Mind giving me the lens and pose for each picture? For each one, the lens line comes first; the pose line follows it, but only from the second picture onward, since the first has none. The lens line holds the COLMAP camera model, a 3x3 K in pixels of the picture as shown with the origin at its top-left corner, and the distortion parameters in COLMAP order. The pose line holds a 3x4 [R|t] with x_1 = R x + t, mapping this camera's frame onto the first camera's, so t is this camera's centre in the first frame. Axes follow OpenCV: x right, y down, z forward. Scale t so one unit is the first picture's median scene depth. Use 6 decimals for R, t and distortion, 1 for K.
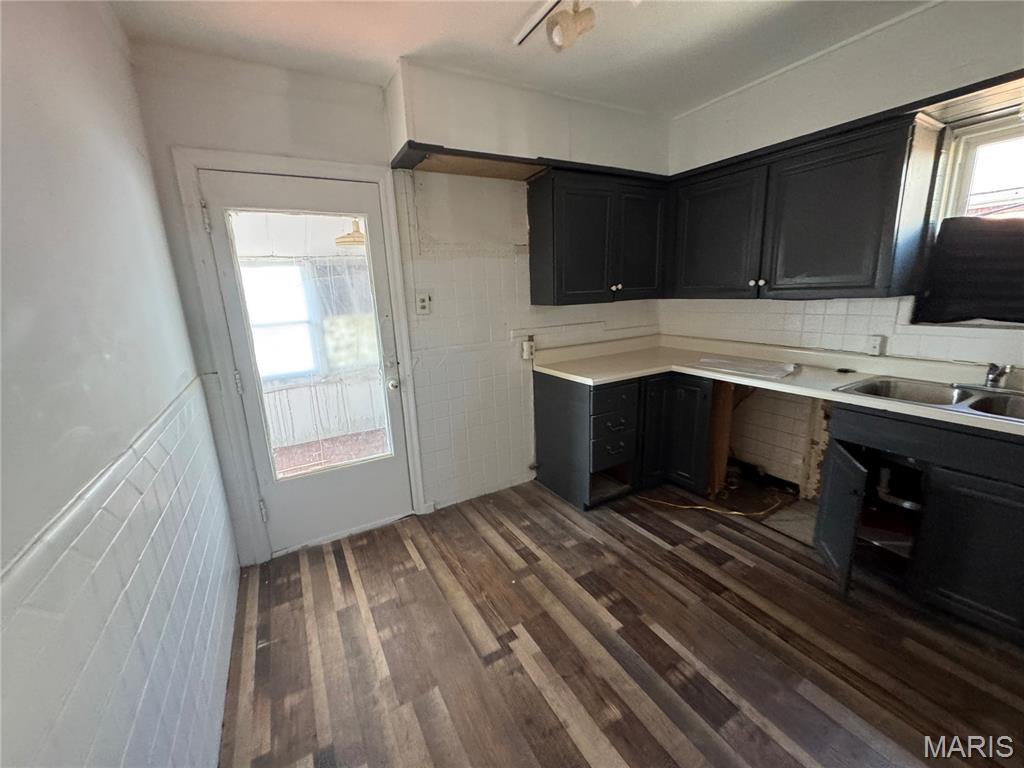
lens RADIAL K [[407.3, 0, 512.0], [0, 407.3, 384.0], [0, 0, 1]] dist [-0.001797, -0.000233]
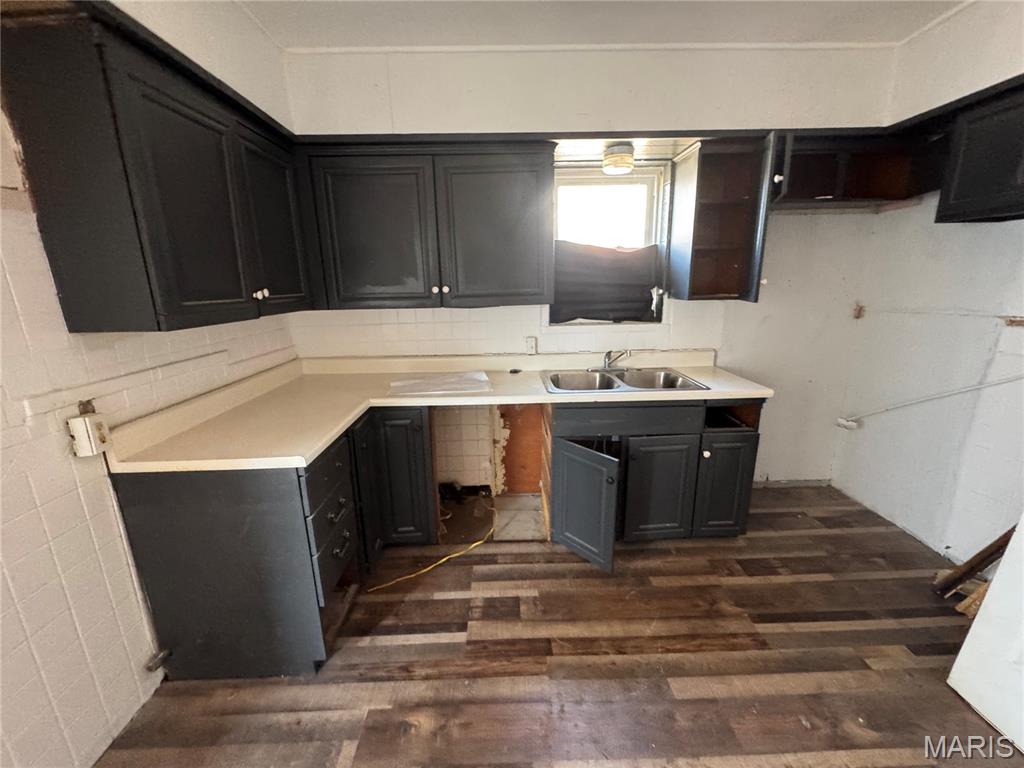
lens RADIAL K [[407.3, 0, 512.0], [0, 407.3, 384.0], [0, 0, 1]] dist [-0.001797, -0.000233]
pose [[0.483370, -0.181766, 0.856338, -0.119952], [0.200146, 0.975244, 0.094030, -0.098650], [-0.852229, 0.125941, 0.507784, 0.435408]]
